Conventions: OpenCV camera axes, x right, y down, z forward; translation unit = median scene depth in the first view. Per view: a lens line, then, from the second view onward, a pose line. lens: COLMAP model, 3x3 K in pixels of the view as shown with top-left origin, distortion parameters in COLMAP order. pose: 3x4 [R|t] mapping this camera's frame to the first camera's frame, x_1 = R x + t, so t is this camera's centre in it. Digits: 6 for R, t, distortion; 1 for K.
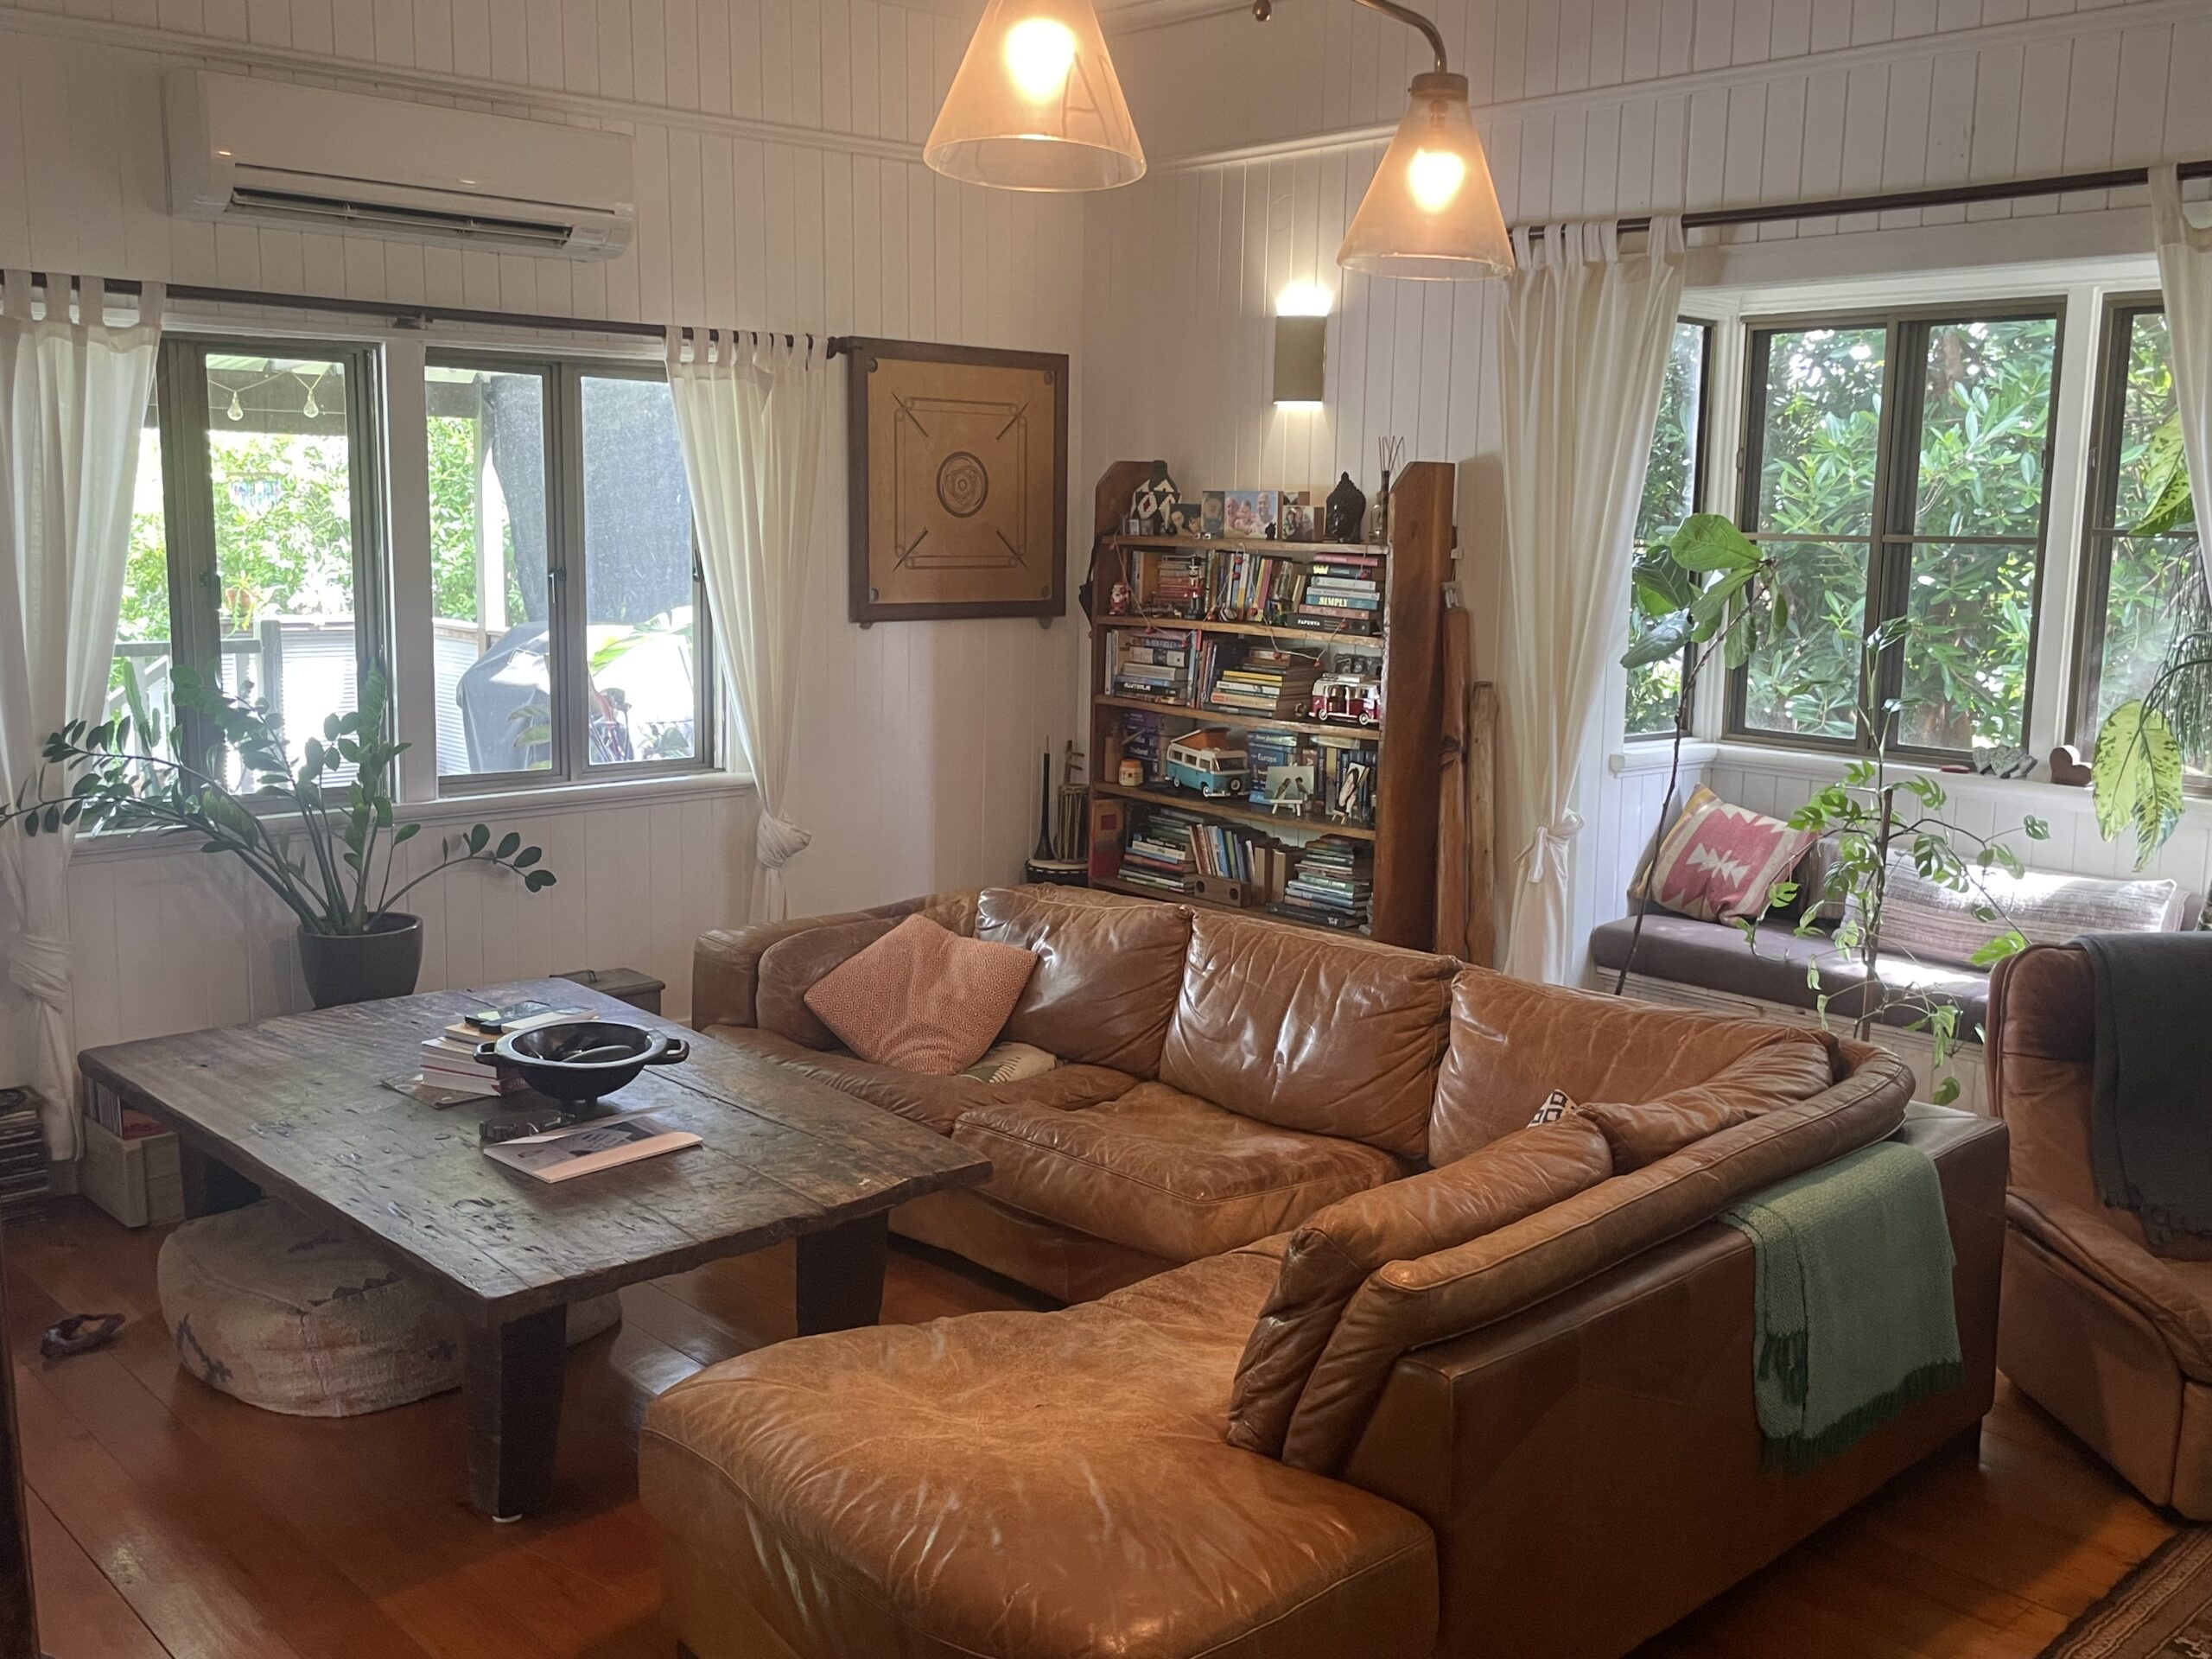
lens RADIAL K [[1975.1, 0, 1097.0], [0, 1975.1, 823.4], [0, 0, 1]] dist [0.069424, -0.141797]
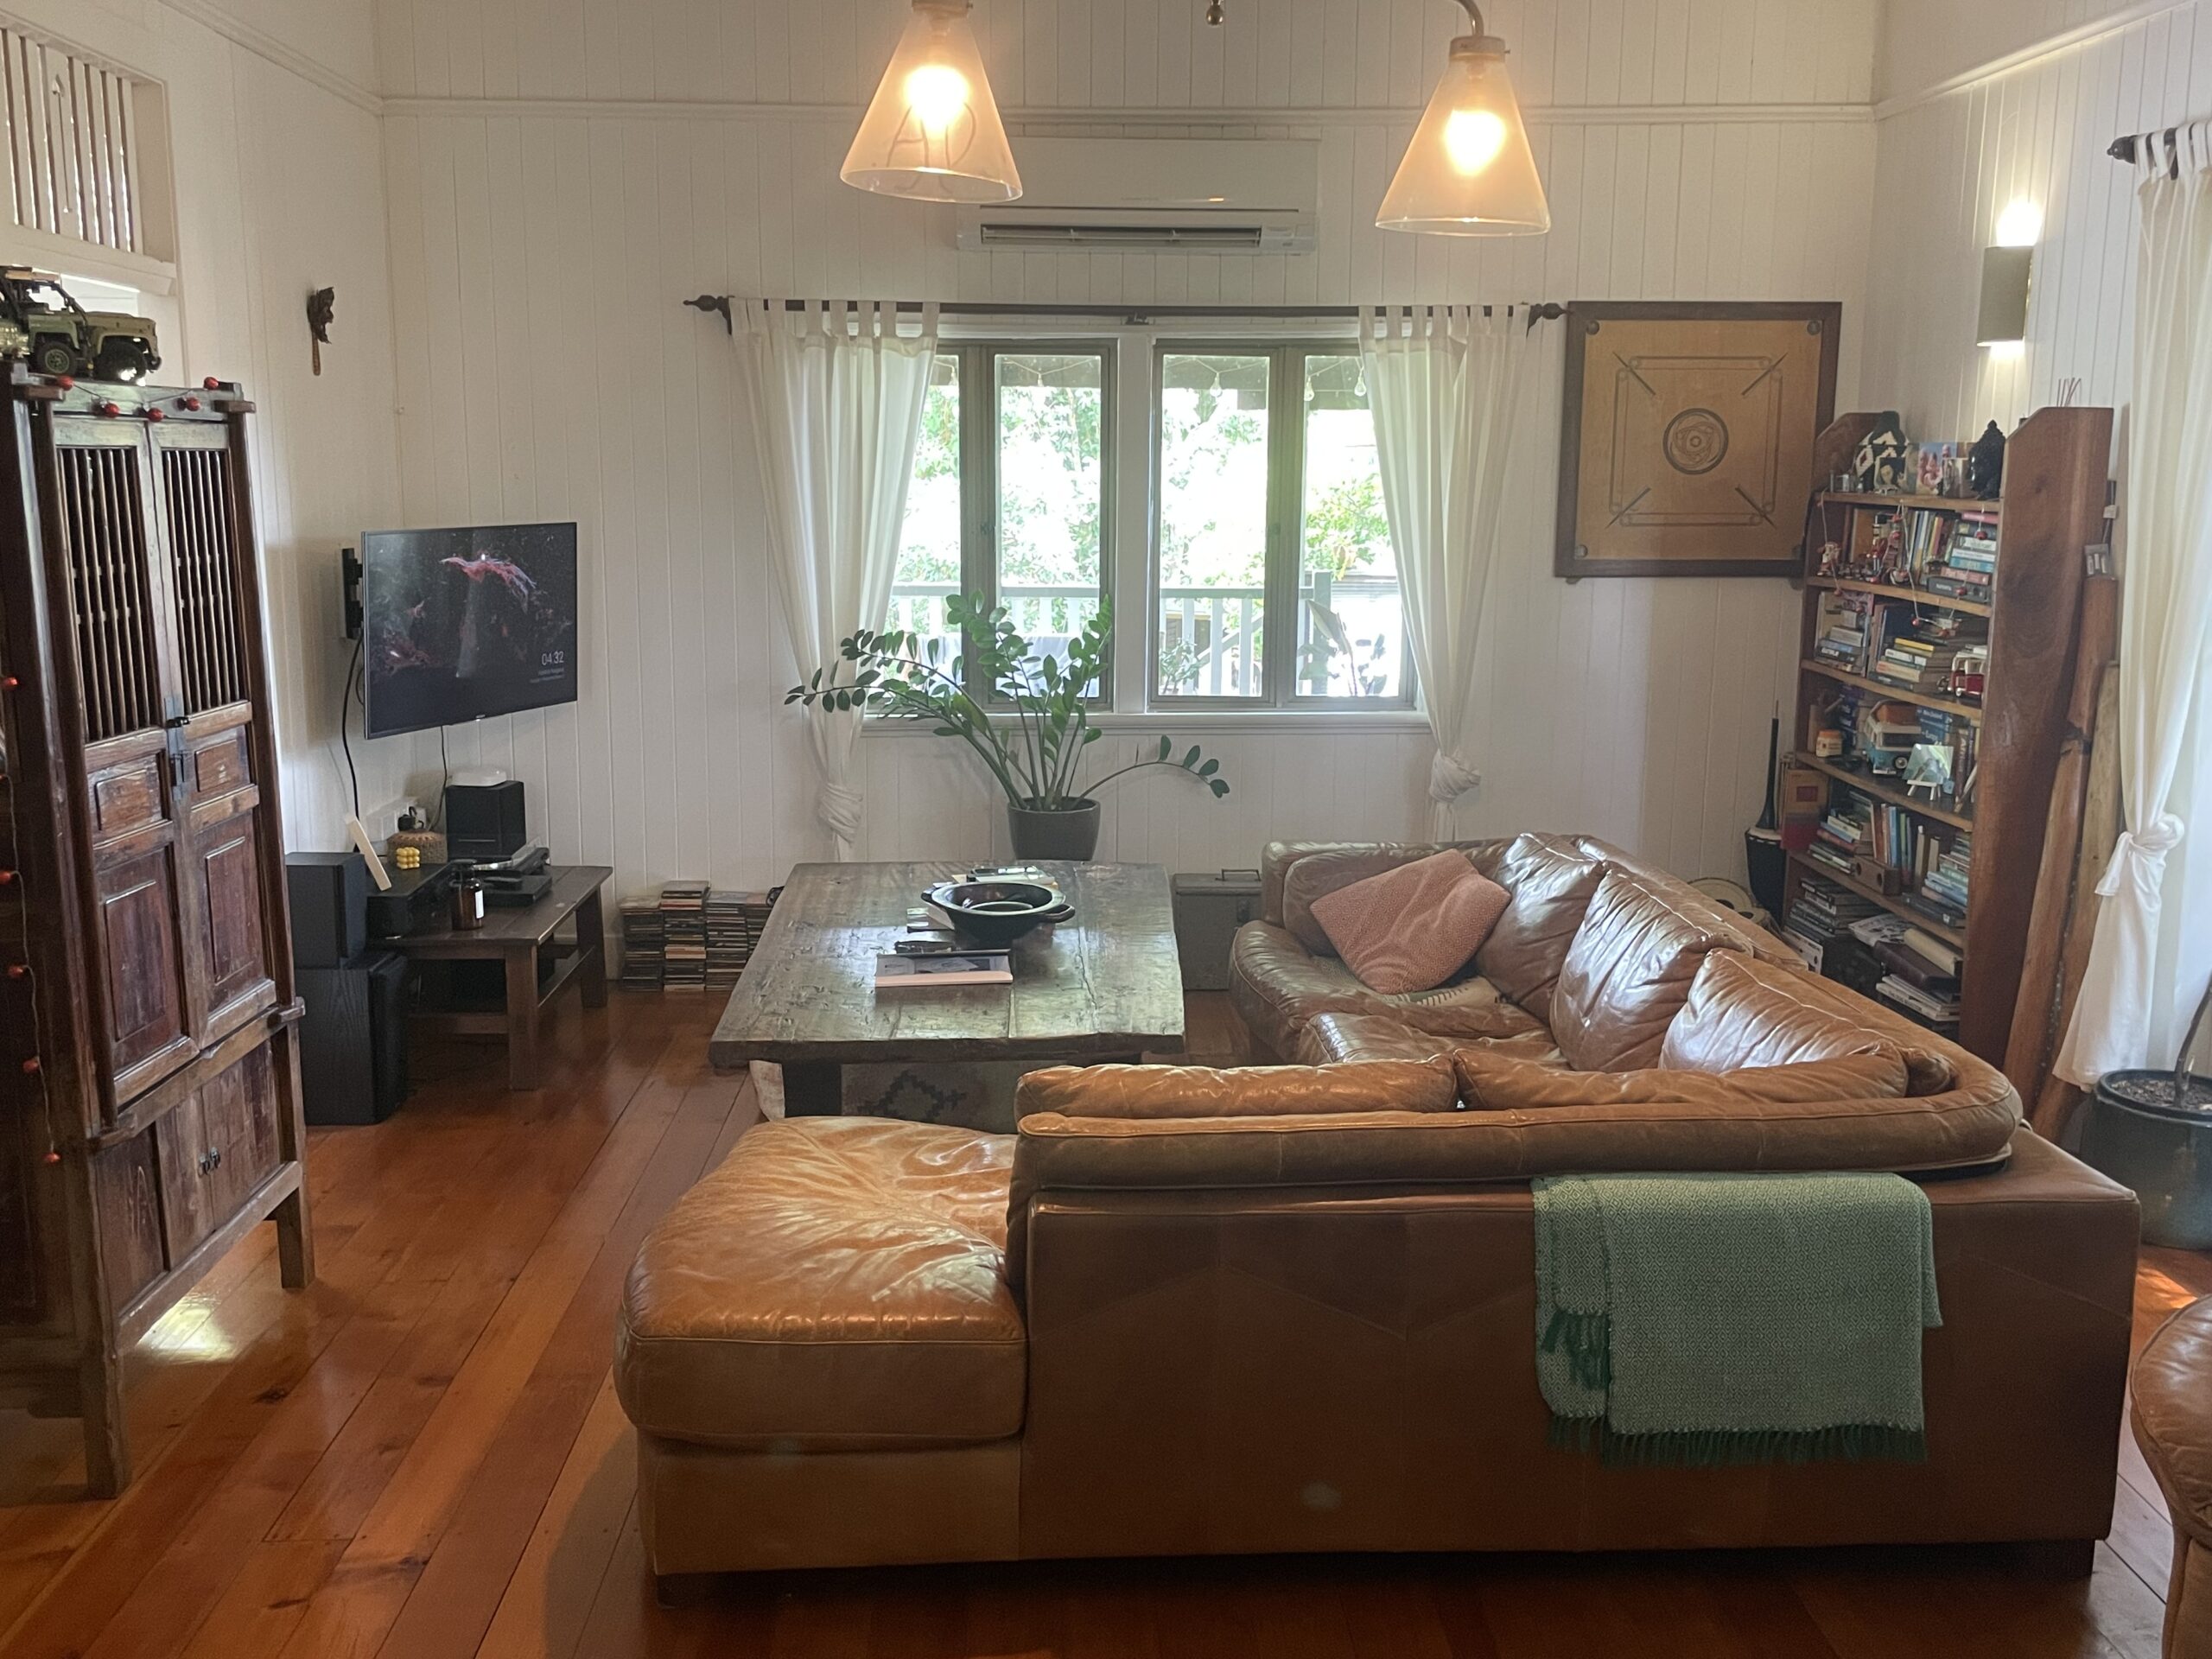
lens RADIAL K [[1970.6, 0, 1101.4], [0, 1970.6, 803.2], [0, 0, 1]] dist [0.087346, -0.130744]
pose [[0.767349, 0.099221, -0.633506, 0.404382], [-0.094285, 0.994676, 0.041583, -0.004596], [0.634260, 0.027822, 0.772619, 0.051687]]
